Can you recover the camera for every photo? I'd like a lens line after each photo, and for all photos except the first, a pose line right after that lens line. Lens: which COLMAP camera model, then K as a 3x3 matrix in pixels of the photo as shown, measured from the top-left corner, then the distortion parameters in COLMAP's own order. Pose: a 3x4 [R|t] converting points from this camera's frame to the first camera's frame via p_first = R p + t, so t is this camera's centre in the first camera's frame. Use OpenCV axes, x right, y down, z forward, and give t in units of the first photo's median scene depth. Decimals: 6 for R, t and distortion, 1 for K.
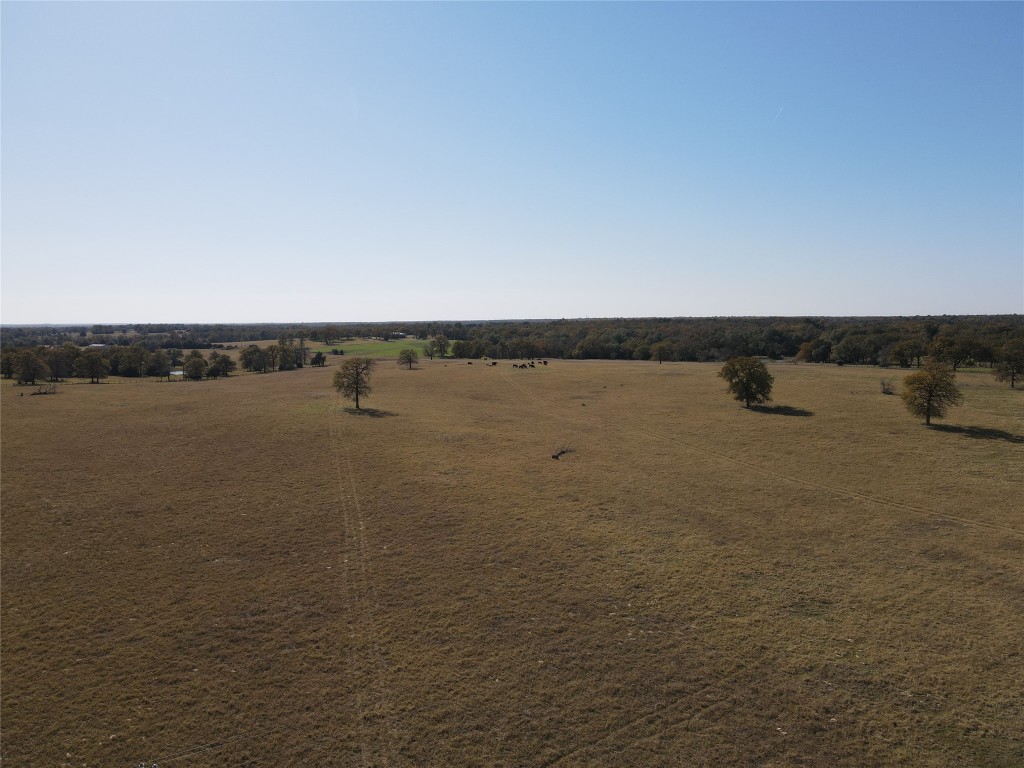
lens RADIAL K [[759.2, 0, 511.5], [0, 759.2, 384.2], [0, 0, 1]] dist [0.015921, 0.002833]
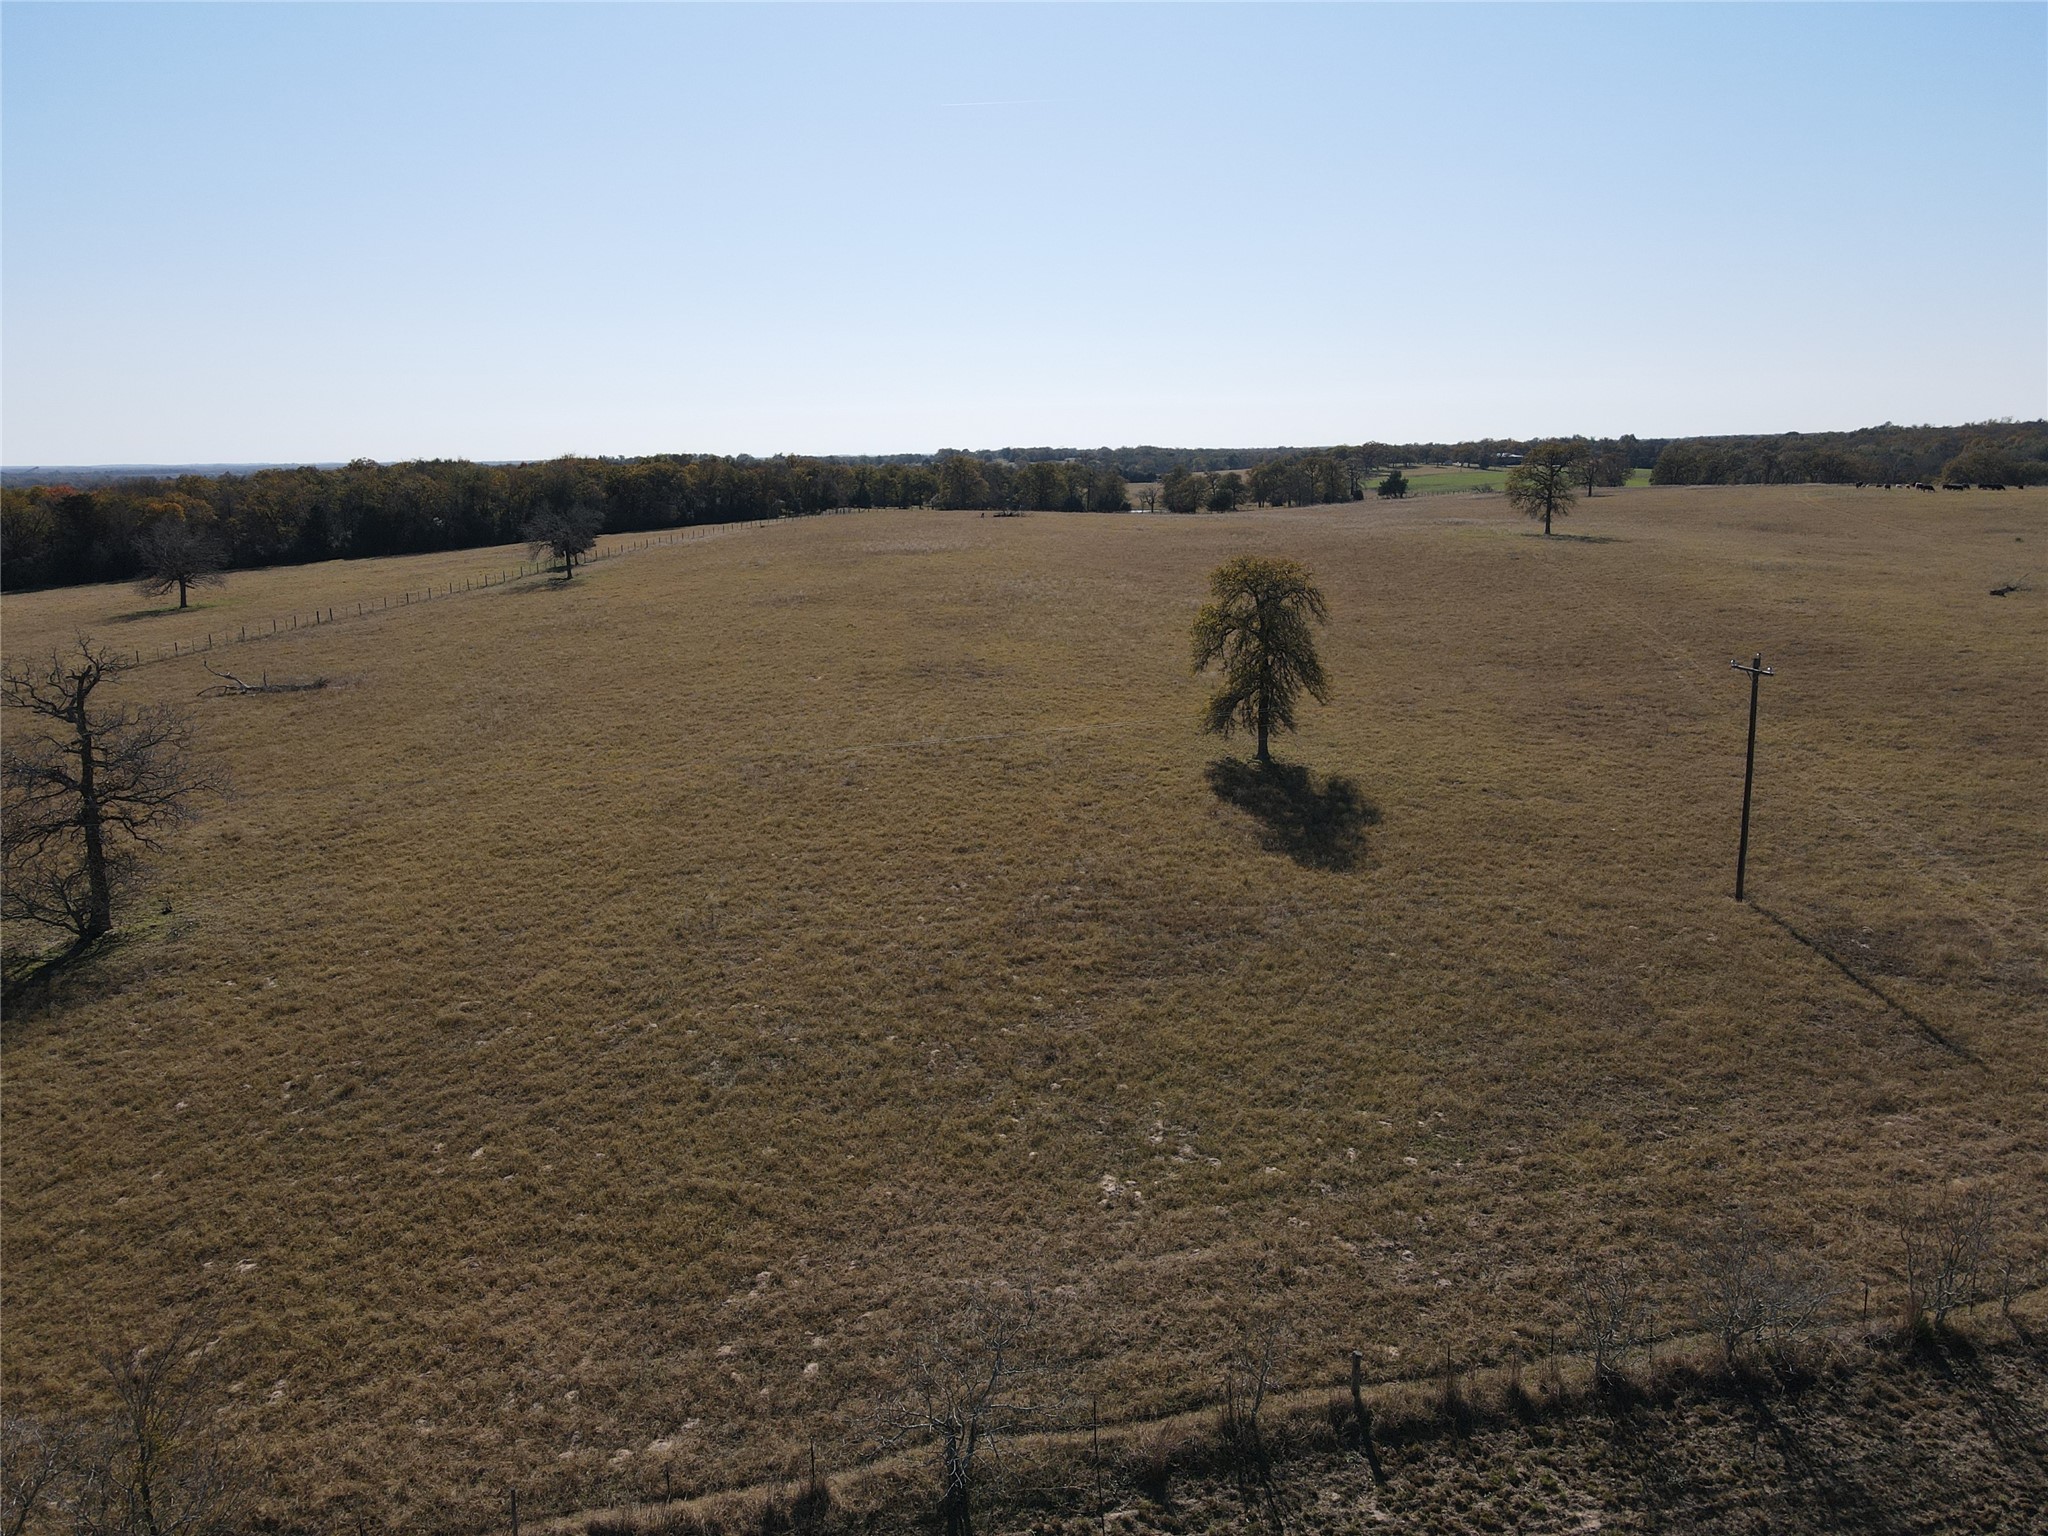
lens RADIAL K [[1518.3, 0, 1022.6], [0, 1518.3, 767.0], [0, 0, 1]] dist [0.015921, 0.002833]
pose [[0.910414, 0.078770, -0.406131, -0.074274], [-0.027732, 0.991118, 0.130064, 0.058099], [0.412769, -0.107149, 0.904512, -0.175814]]
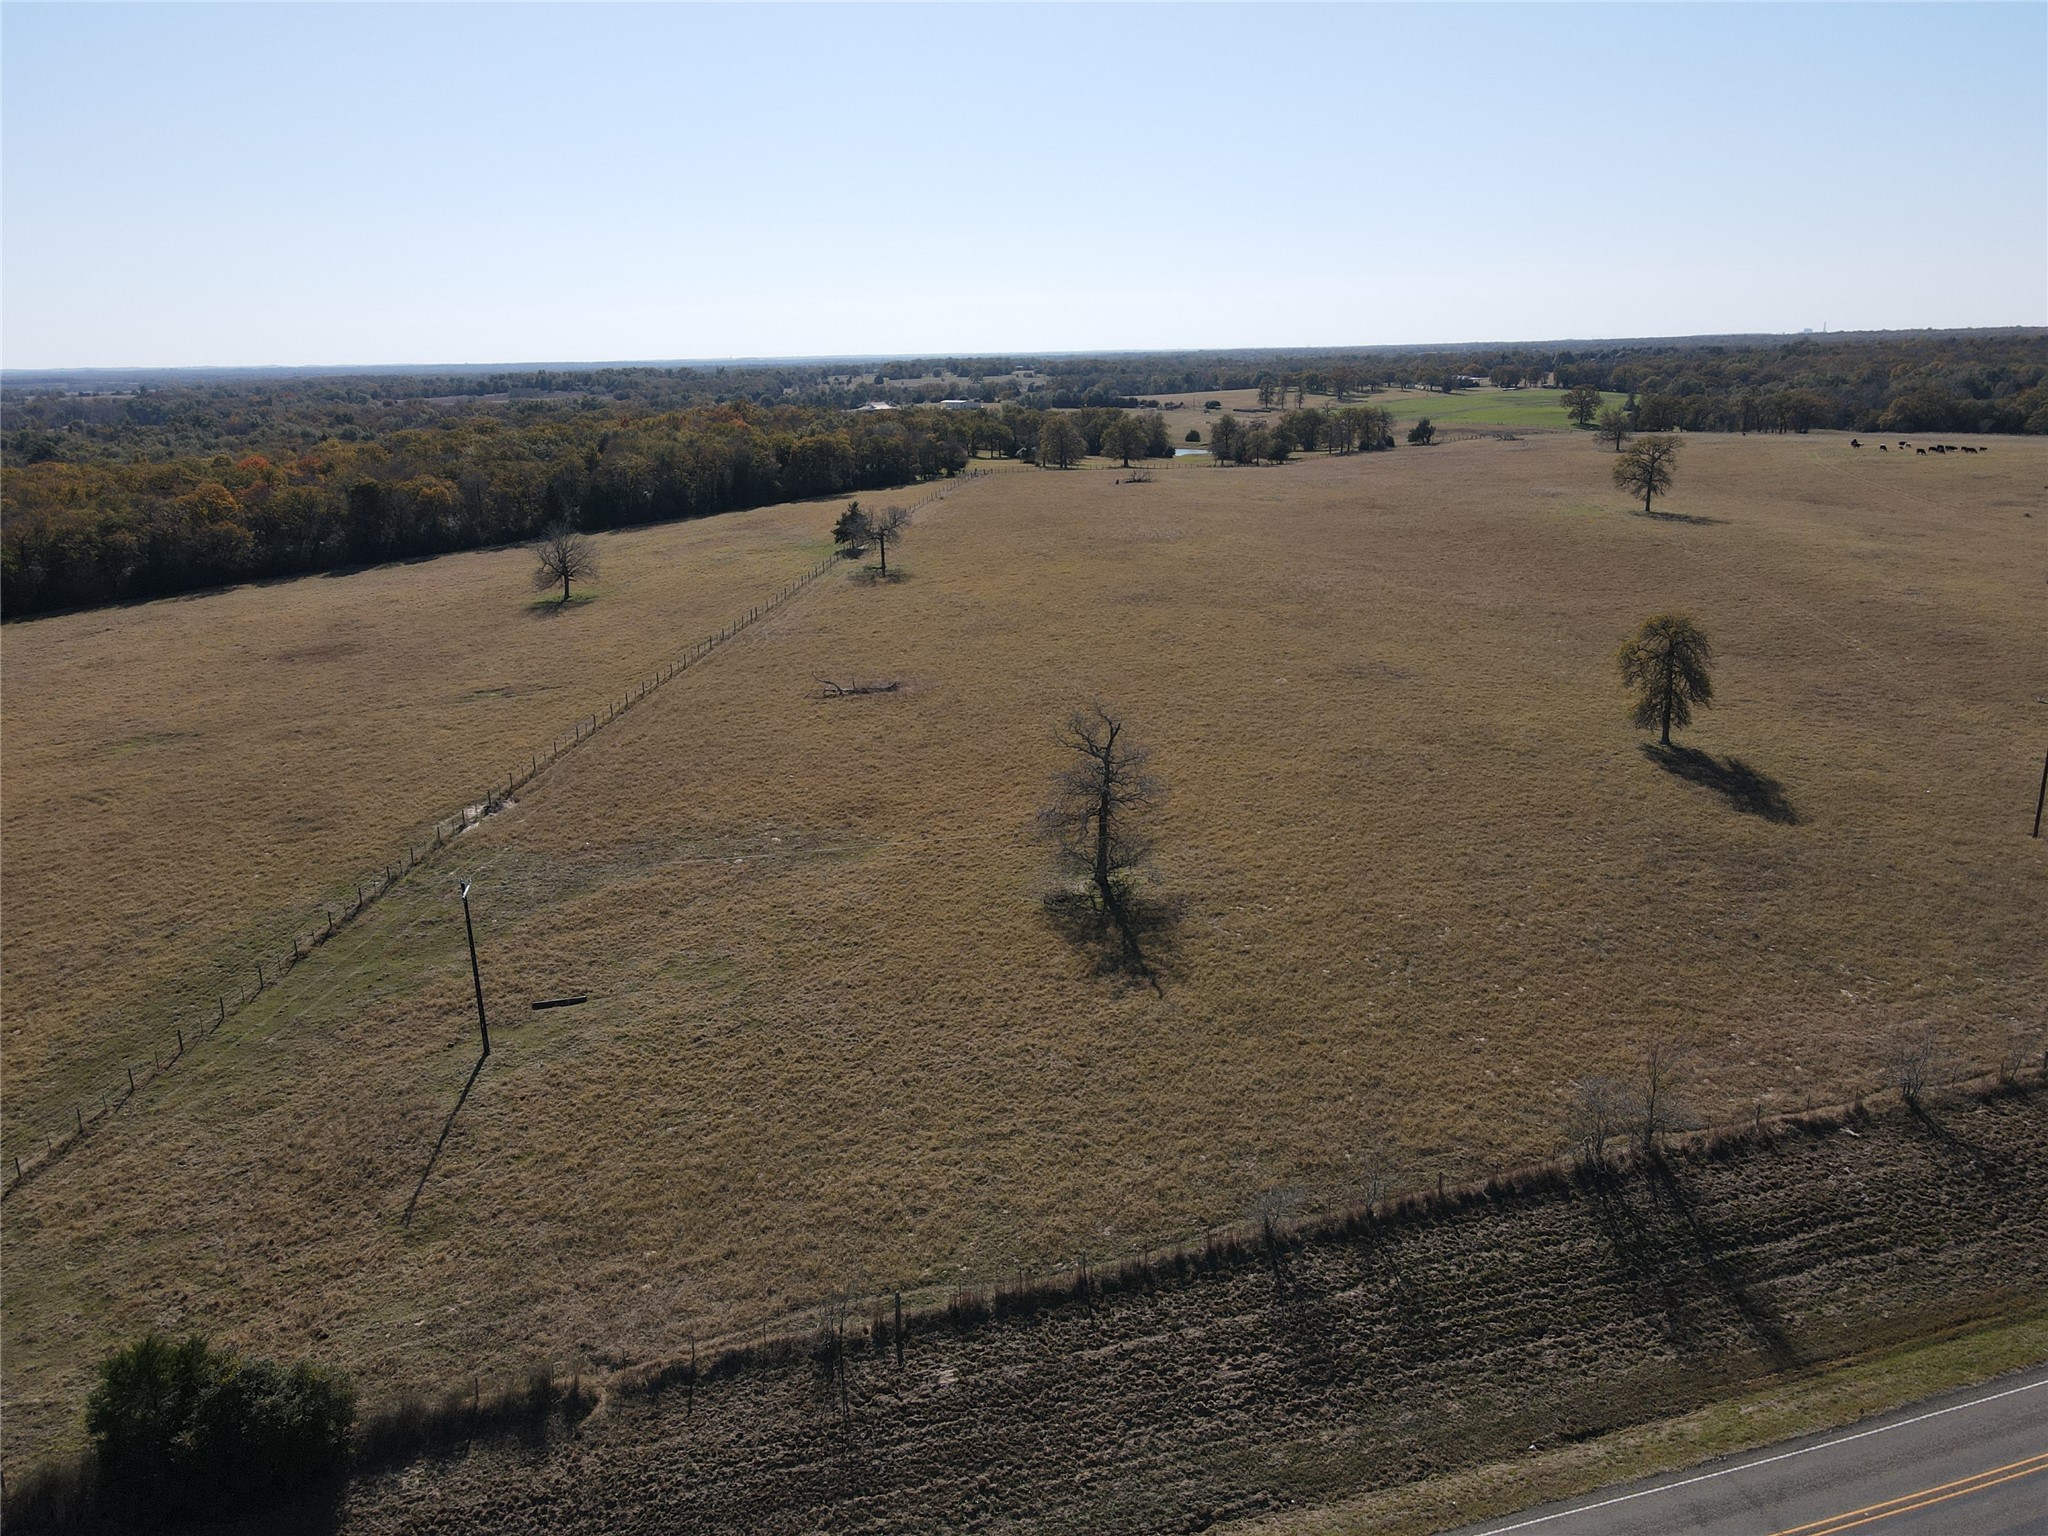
lens RADIAL K [[1518.3, 0, 1014.9], [0, 1518.3, 763.6], [0, 0, 1]] dist [0.015921, 0.002833]
pose [[0.932835, 0.085276, -0.350068, -0.204596], [-0.018809, 0.981789, 0.189042, 0.005304], [0.359813, -0.169760, 0.917451, -0.433286]]
